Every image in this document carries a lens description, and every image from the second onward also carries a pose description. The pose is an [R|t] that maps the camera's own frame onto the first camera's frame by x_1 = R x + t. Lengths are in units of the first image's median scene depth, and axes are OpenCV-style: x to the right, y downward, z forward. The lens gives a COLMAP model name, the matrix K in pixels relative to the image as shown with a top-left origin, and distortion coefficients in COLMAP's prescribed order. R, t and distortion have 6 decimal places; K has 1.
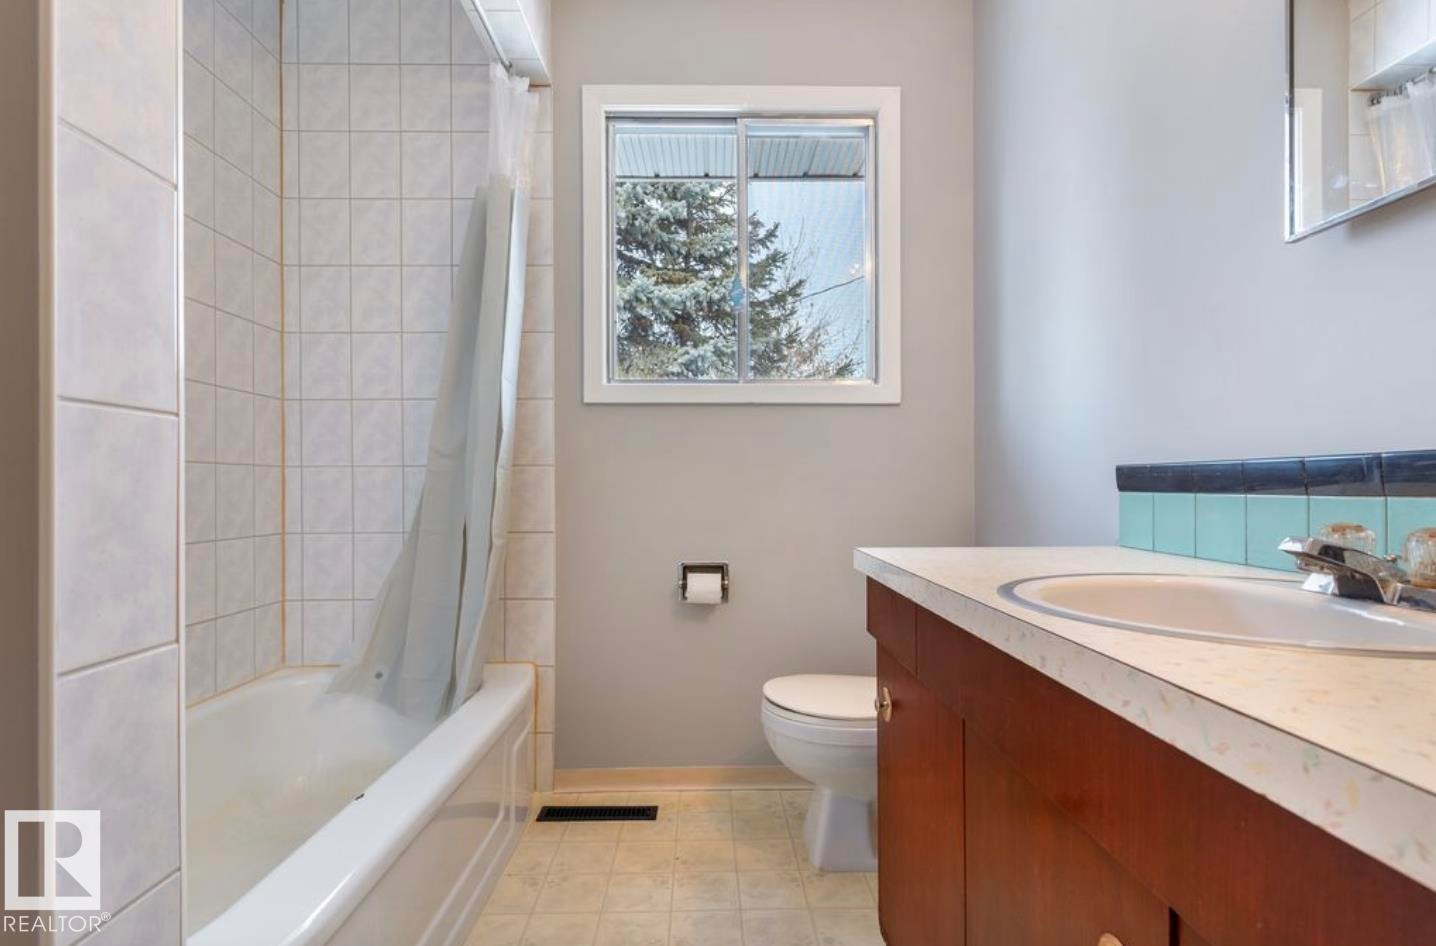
lens RADIAL K [[698.5, 0, 717.8], [0, 698.5, 483.0], [0, 0, 1]] dist [0.001223, 0.000027]
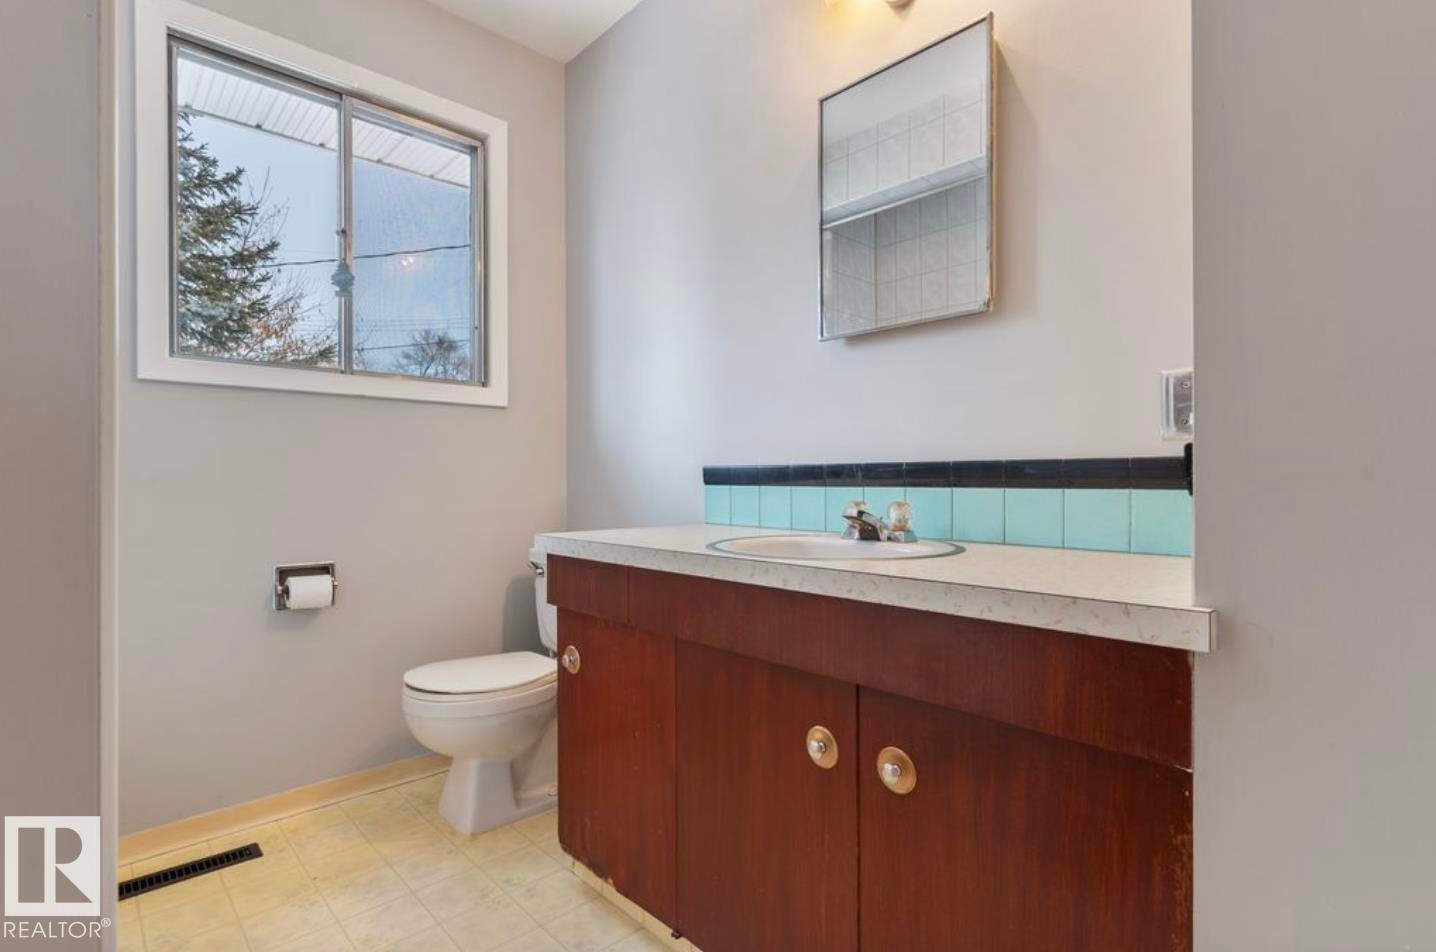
lens RADIAL K [[705.9, 0, 718.0], [0, 705.9, 475.2], [0, 0, 1]] dist [0.002475, -0.000233]
pose [[0.738990, 0.004853, 0.673699, -0.252049], [-0.002561, 0.999987, -0.004395, -0.001137], [-0.673711, 0.001523, 0.738993, -0.056076]]
